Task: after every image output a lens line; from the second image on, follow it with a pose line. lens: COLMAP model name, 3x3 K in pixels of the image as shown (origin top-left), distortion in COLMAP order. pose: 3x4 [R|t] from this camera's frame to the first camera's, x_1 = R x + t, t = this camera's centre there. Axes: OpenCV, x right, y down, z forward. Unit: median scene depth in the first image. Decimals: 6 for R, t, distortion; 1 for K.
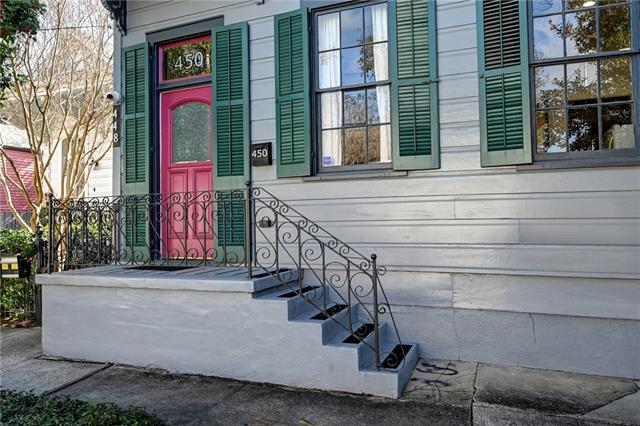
lens RADIAL K [[471.4, 0, 319.4], [0, 471.4, 205.3], [0, 0, 1]] dist [-0.001117, -0.000594]
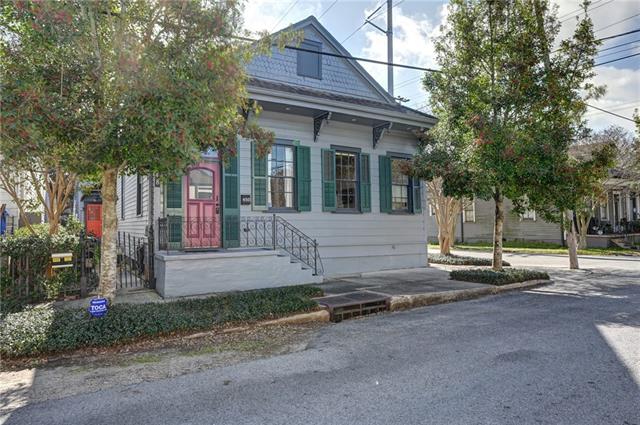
lens RADIAL K [[408.4, 0, 320.7], [0, 408.4, 209.5], [0, 0, 1]] dist [0.005734, 0.001490]
pose [[0.599205, 0.034784, 0.799839, -1.542745], [-0.033388, 0.999272, -0.018445, -0.036785], [-0.799899, -0.015653, 0.599931, -0.515609]]
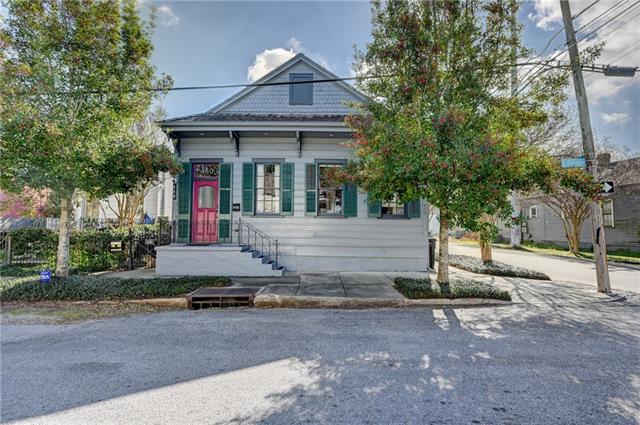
lens RADIAL K [[309.8, 0, 320.0], [0, 309.8, 212.5], [0, 0, 1]] dist [-0.003282, -0.000772]
pose [[0.930592, 0.038501, 0.364027, -0.353370], [-0.034916, 0.999255, -0.016425, -0.063041], [-0.364389, 0.002575, 0.931243, -1.072179]]
